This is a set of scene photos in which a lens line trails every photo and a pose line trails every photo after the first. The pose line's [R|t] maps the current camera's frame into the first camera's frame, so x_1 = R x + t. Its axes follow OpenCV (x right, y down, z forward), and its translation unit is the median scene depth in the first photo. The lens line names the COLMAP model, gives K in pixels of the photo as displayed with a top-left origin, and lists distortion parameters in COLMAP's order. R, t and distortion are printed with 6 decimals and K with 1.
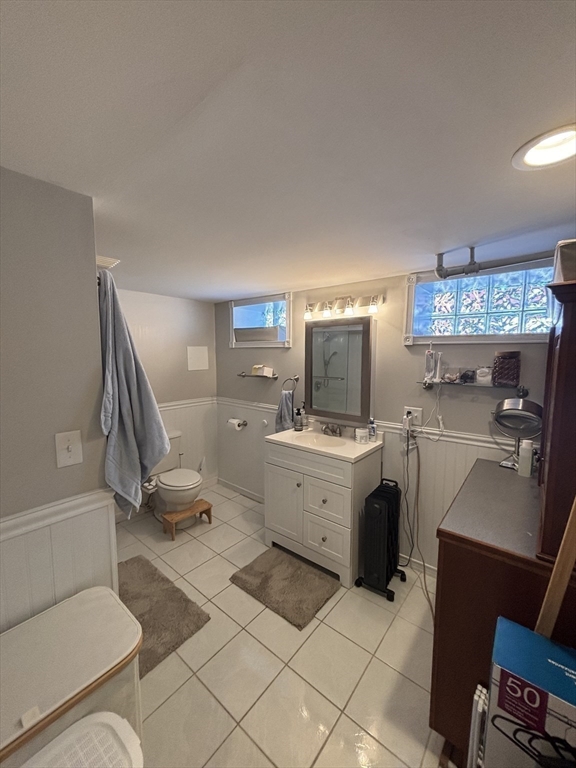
lens RADIAL K [[309.3, 0, 287.5], [0, 309.3, 383.8], [0, 0, 1]] dist [-0.000190, -0.000006]
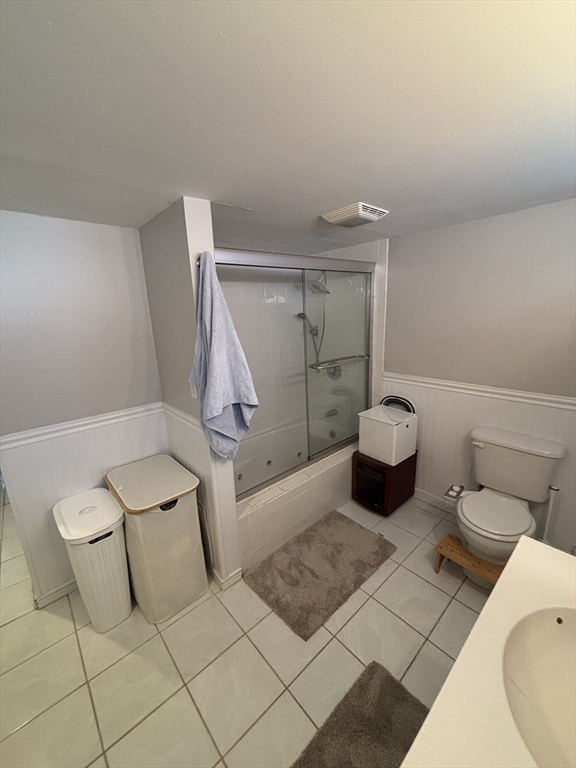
lens RADIAL K [[309.3, 0, 287.8], [0, 309.3, 383.3], [0, 0, 1]] dist [-0.000190, -0.000006]
pose [[-0.152992, 0.234374, -0.960033, 0.329387], [-0.059974, 0.967476, 0.245749, -0.103775], [0.986406, 0.095174, -0.133959, 0.812968]]
